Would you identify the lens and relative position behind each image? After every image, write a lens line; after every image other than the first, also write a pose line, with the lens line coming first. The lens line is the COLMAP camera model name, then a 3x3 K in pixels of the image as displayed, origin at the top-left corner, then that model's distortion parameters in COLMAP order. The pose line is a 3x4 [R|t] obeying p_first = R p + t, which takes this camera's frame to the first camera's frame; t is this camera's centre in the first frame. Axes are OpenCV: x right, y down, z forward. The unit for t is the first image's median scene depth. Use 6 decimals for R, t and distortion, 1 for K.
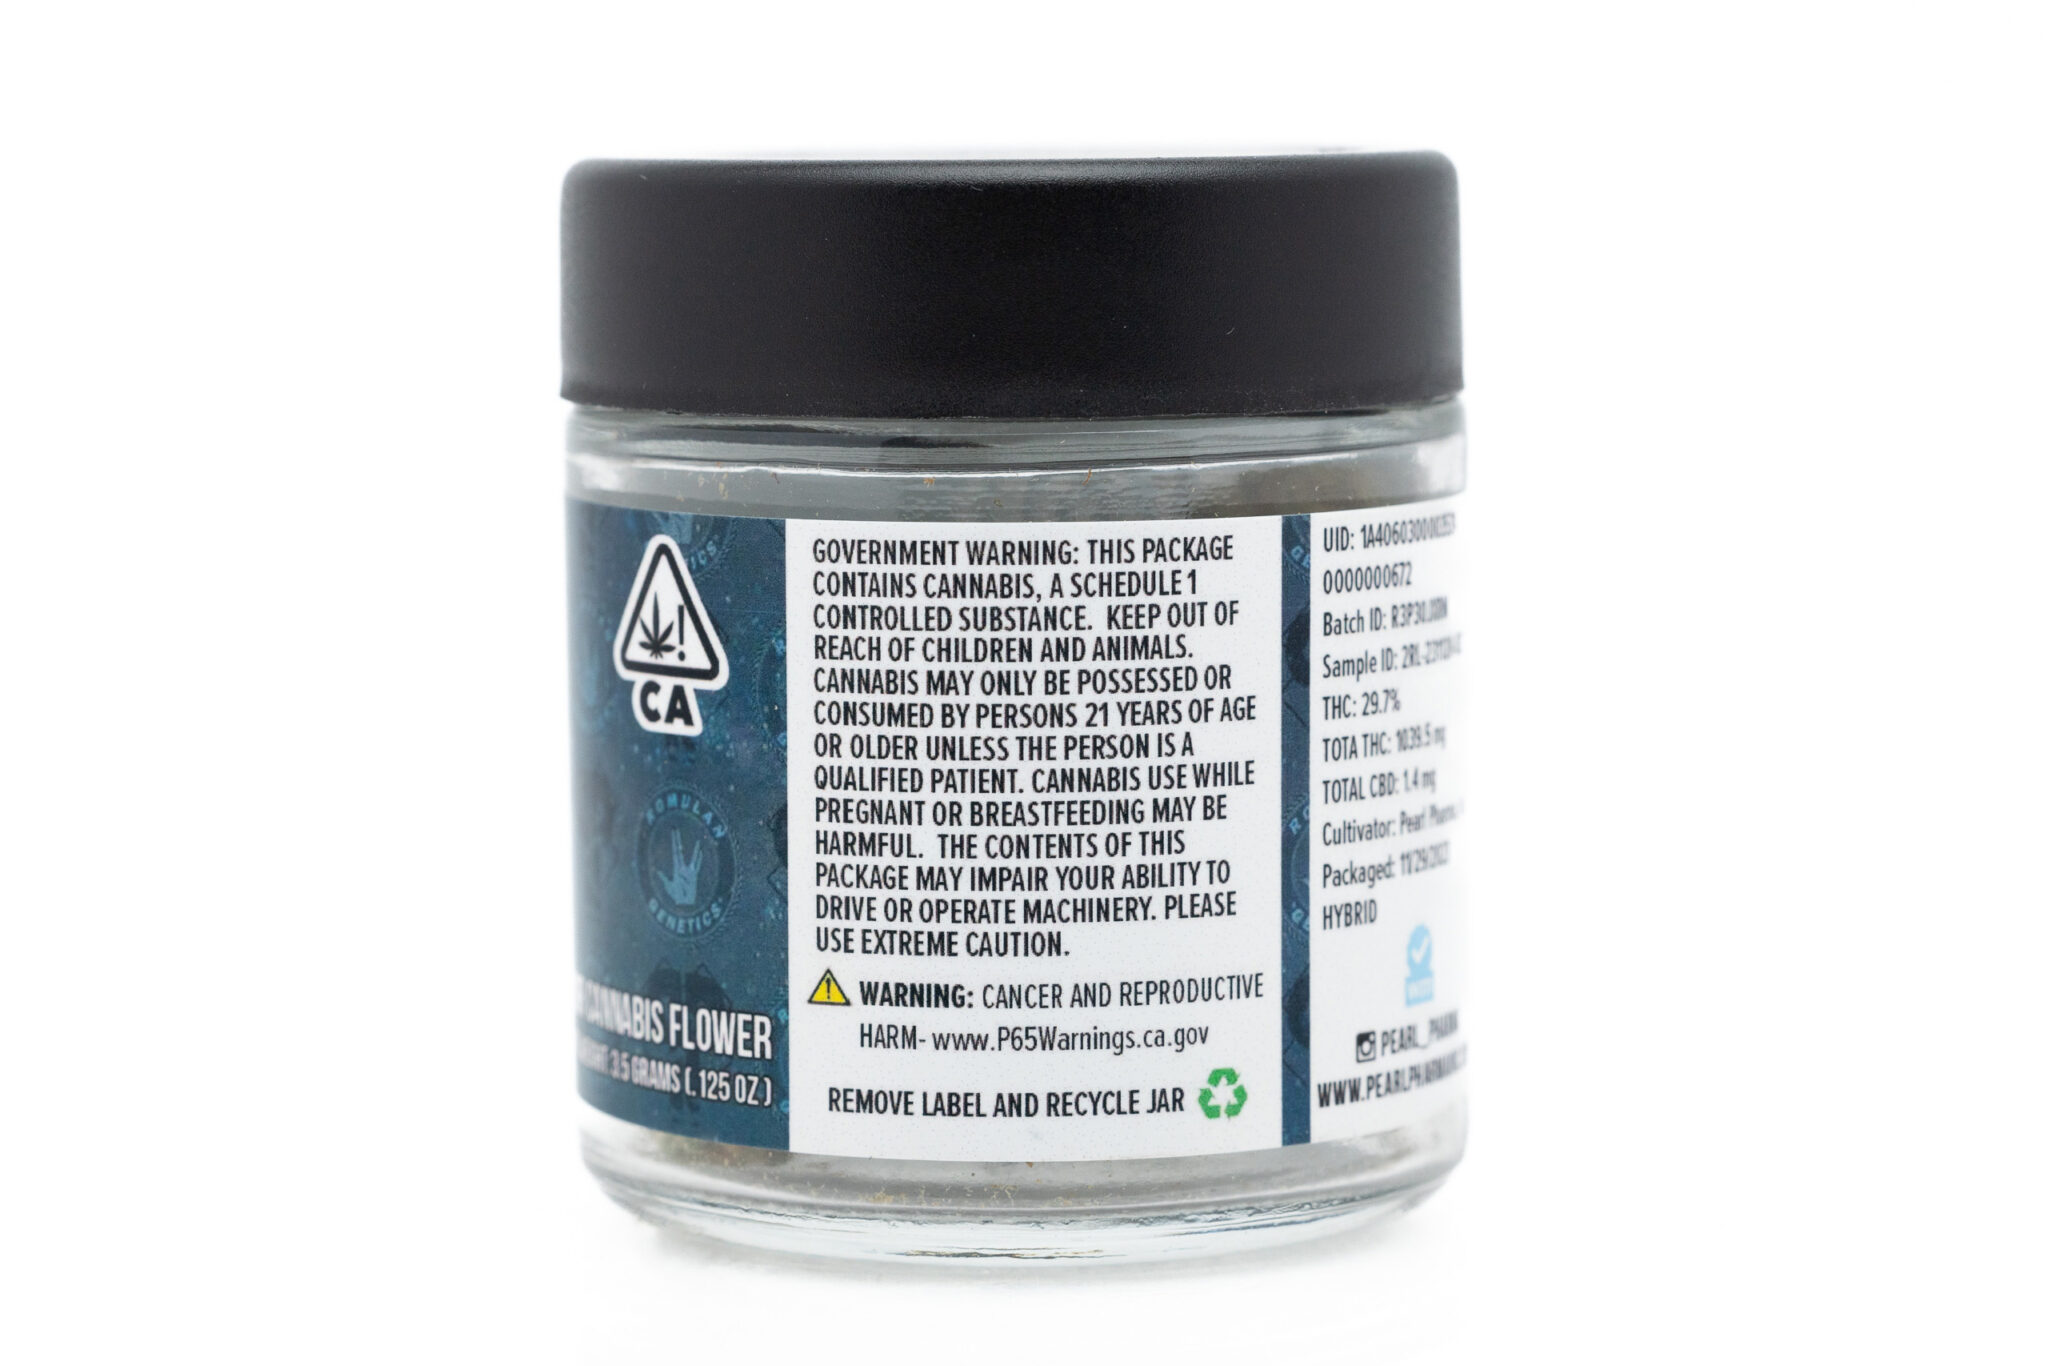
lens RADIAL K [[9634.1, 0, 1024.2], [0, 9634.1, 690.5], [0, 0, 1]] dist [0.986820, 0.000000]
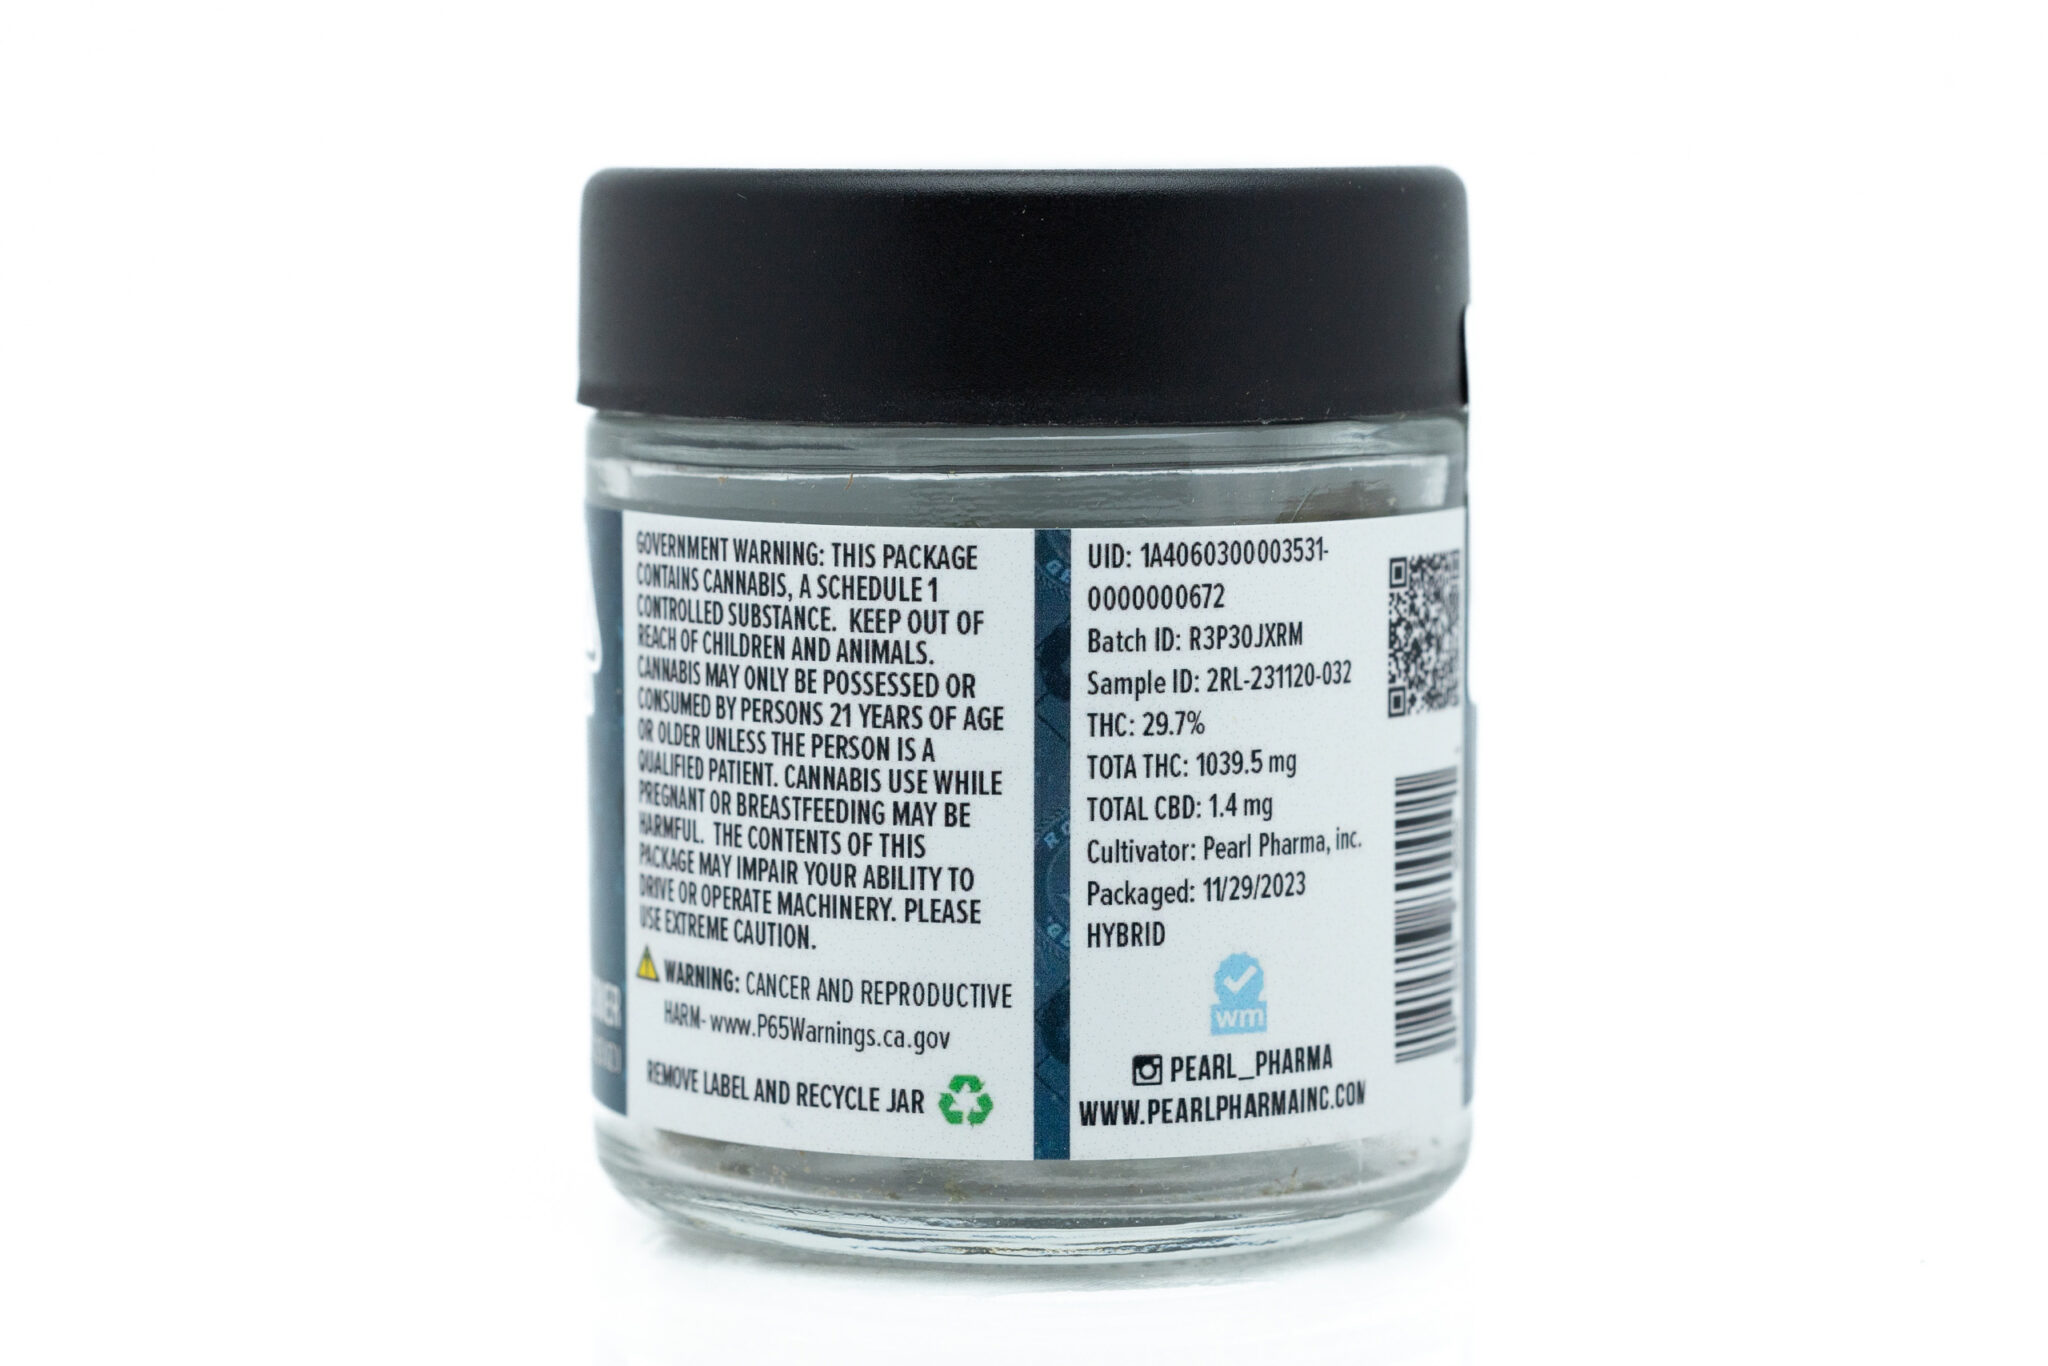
lens RADIAL K [[9634.1, 0, 1024.2], [0, 9634.1, 675.4], [0, 0, 1]] dist [0.986820, 0.000000]
pose [[0.656993, 0.048478, -0.752337, 0.783404], [-0.057396, 0.998250, 0.014201, -0.017172], [0.751709, 0.033851, 0.658626, 0.342278]]
